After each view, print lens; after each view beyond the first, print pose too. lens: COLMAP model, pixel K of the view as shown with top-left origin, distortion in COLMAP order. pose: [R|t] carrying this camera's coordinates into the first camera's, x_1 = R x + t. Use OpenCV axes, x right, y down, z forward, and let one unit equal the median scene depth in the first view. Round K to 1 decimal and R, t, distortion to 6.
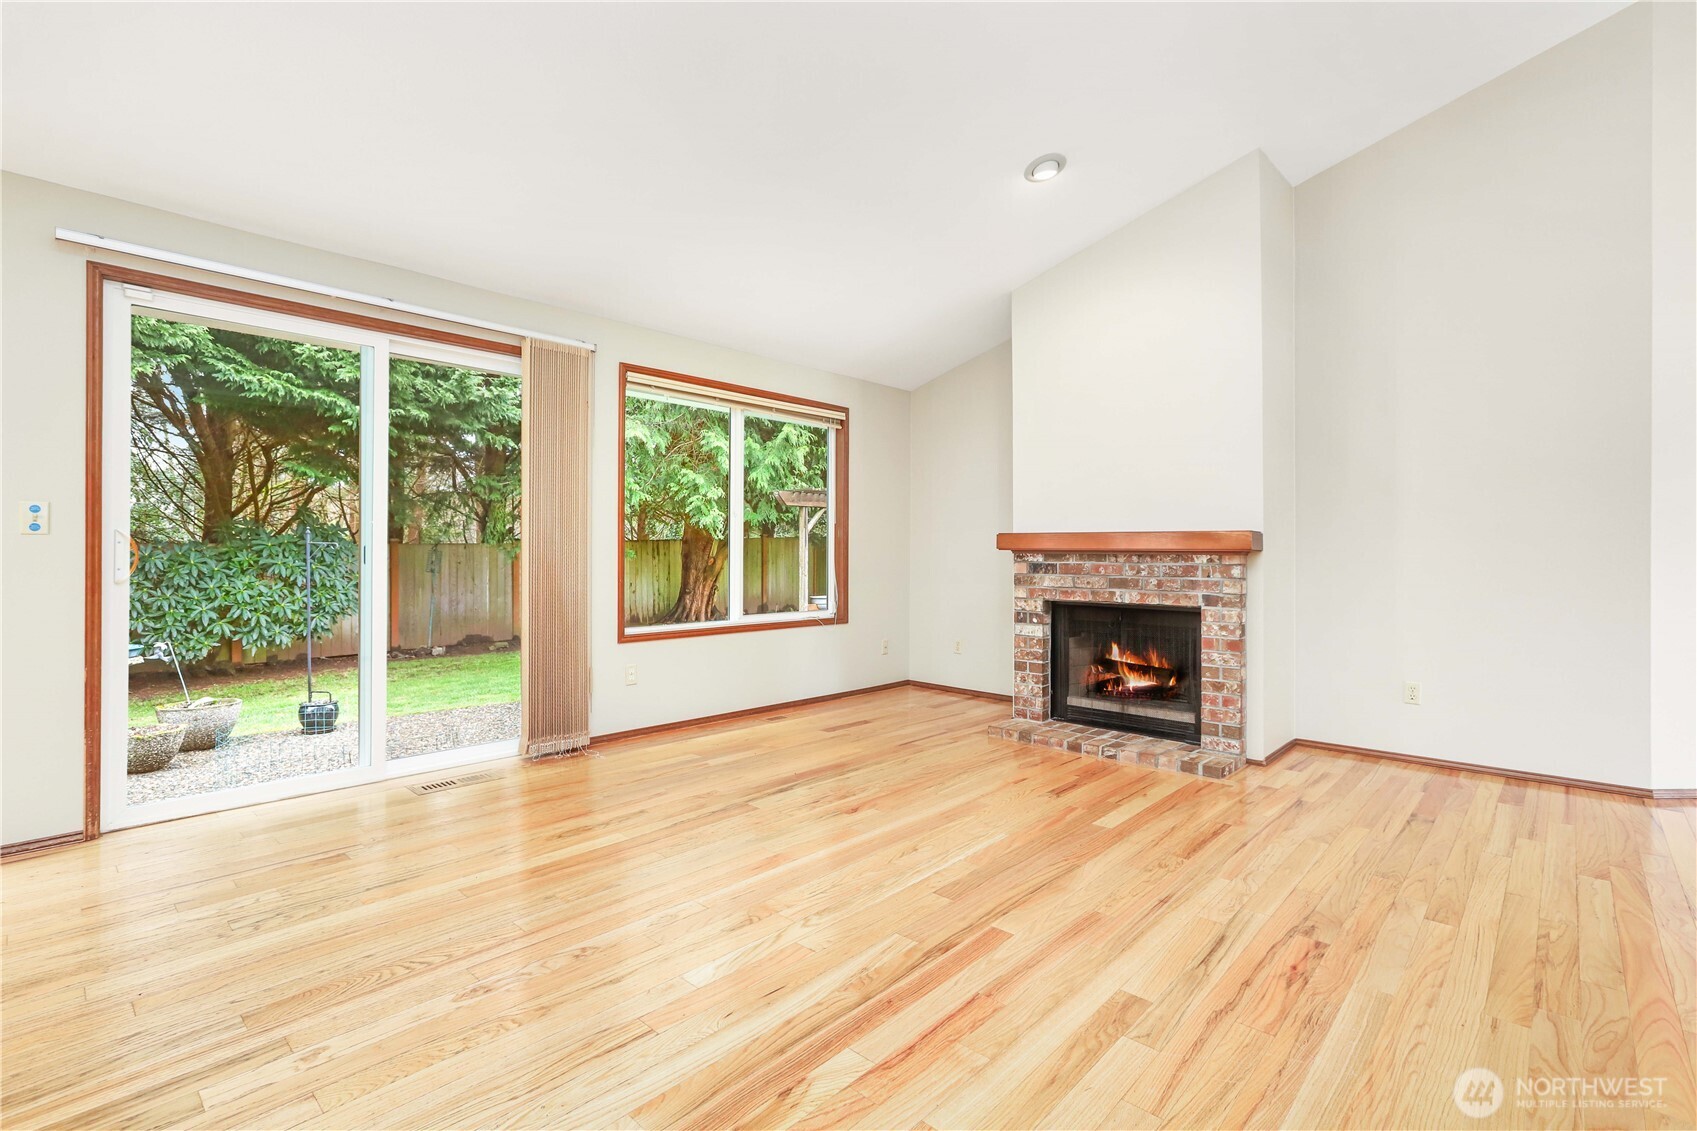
lens RADIAL K [[782.2, 0, 851.9], [0, 782.2, 550.6], [0, 0, 1]] dist [-0.019285, 0.001420]
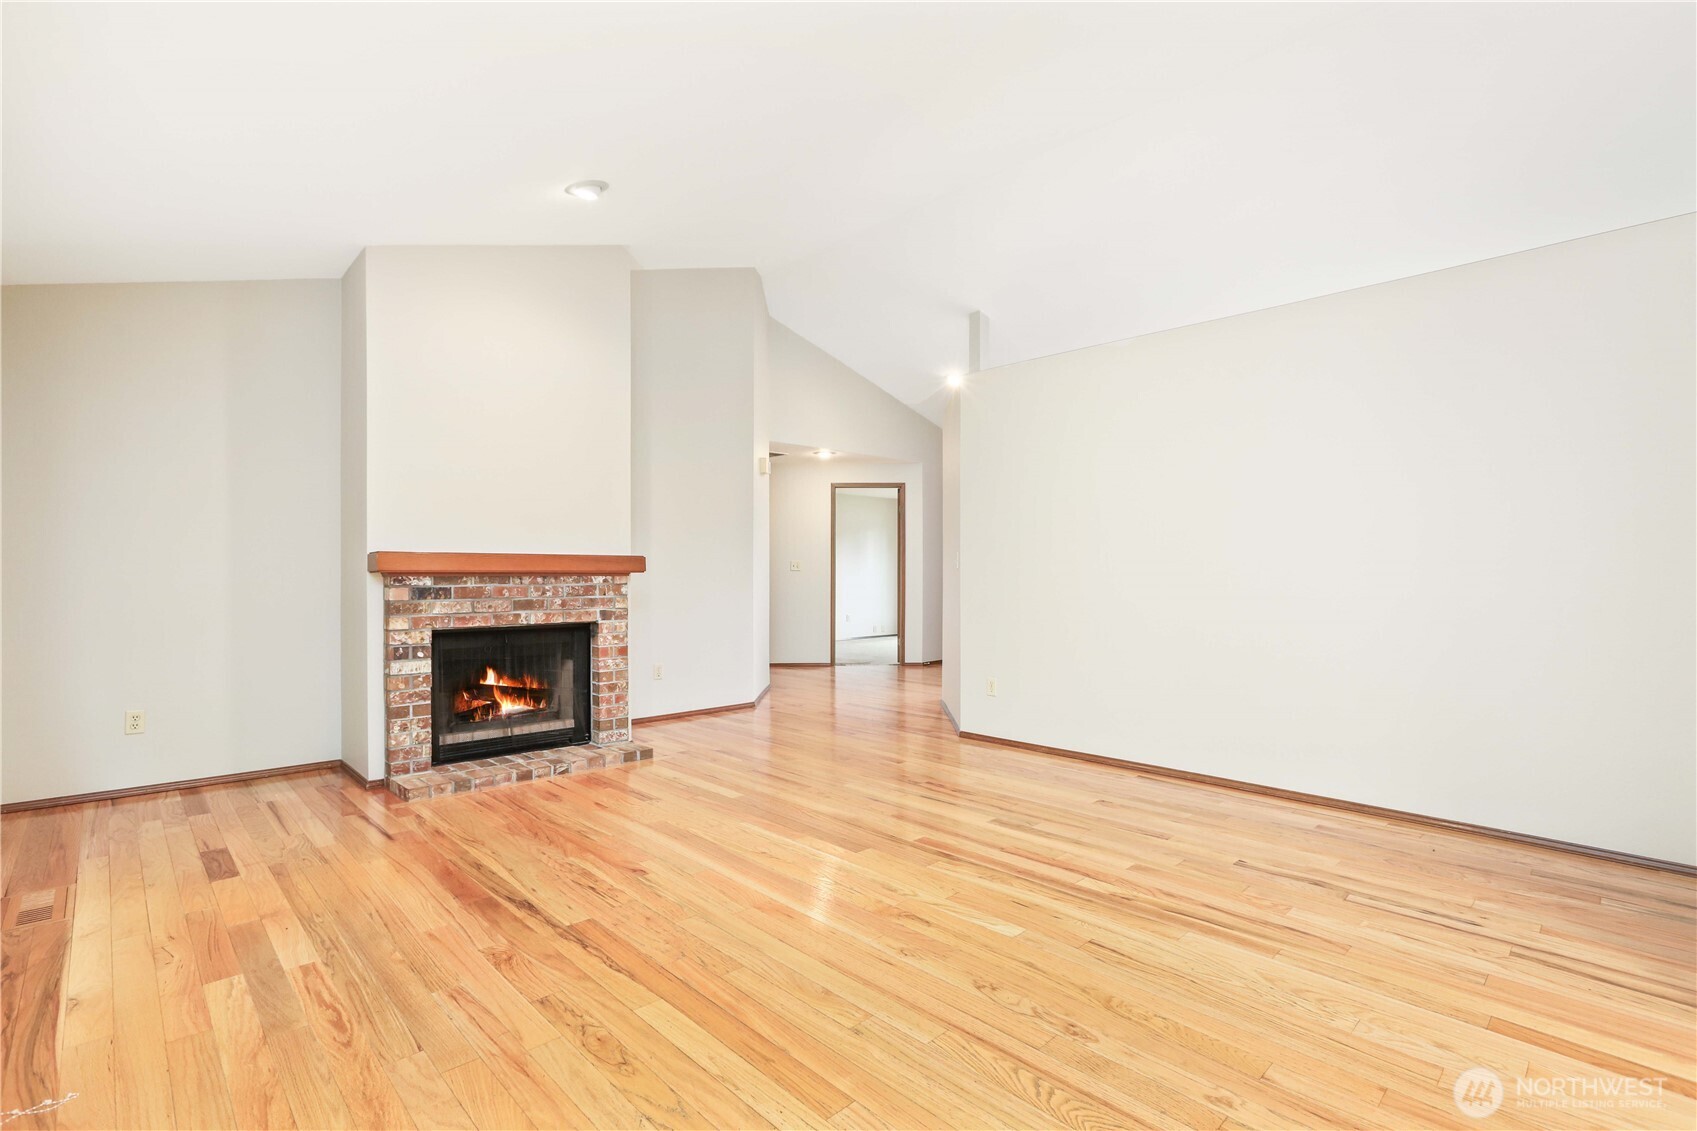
lens RADIAL K [[782.2, 0, 847.4], [0, 782.2, 580.4], [0, 0, 1]] dist [-0.019285, 0.001420]
pose [[0.060759, -0.017341, 0.998002, -0.810060], [-0.002753, 0.999842, 0.017541, -0.010911], [-0.998149, -0.003813, 0.060702, 0.675775]]
